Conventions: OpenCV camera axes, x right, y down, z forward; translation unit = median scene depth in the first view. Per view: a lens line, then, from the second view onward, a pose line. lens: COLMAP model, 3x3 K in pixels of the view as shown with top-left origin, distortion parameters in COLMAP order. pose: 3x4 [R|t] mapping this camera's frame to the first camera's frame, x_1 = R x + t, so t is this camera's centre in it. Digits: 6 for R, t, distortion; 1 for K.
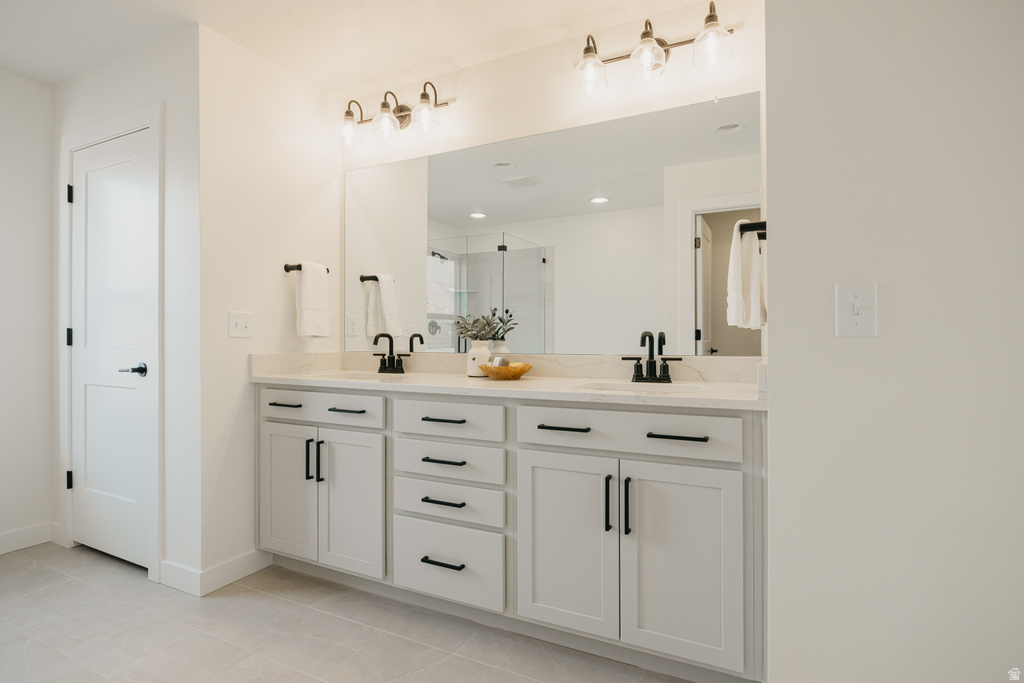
lens RADIAL K [[506.0, 0, 503.7], [0, 506.0, 340.9], [0, 0, 1]] dist [-0.014829, -0.000168]
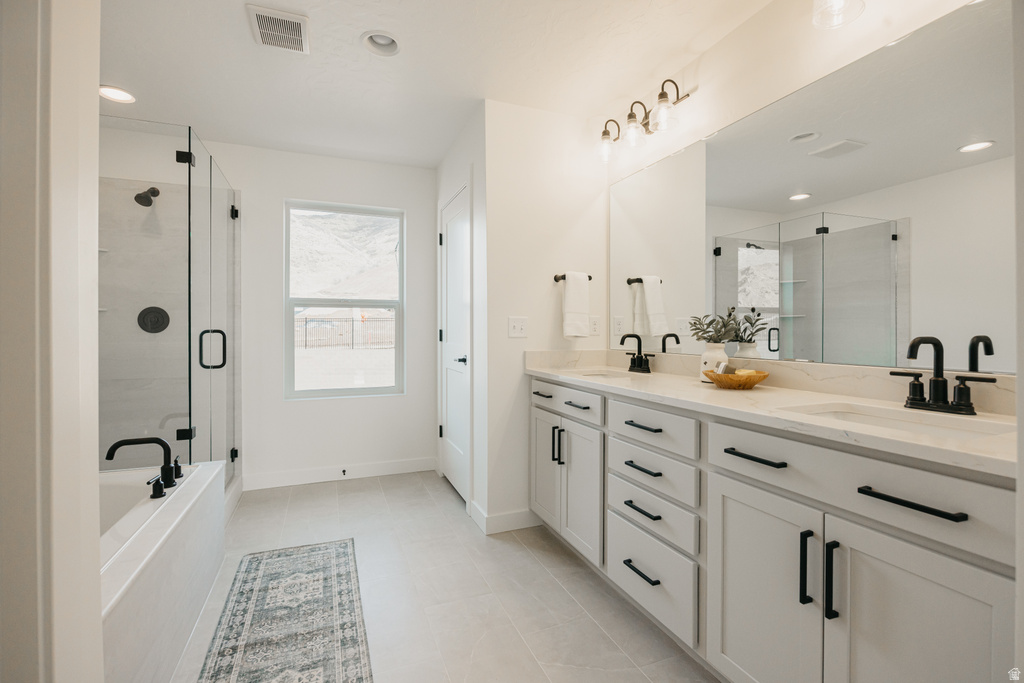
lens RADIAL K [[454.8, 0, 510.6], [0, 454.8, 332.9], [0, 0, 1]] dist [-0.011226, 0.000218]
pose [[0.756086, 0.000216, -0.654472, 0.204222], [0.001315, 0.999997, 0.001849, -0.020404], [0.654471, -0.002259, 0.756084, 0.129516]]
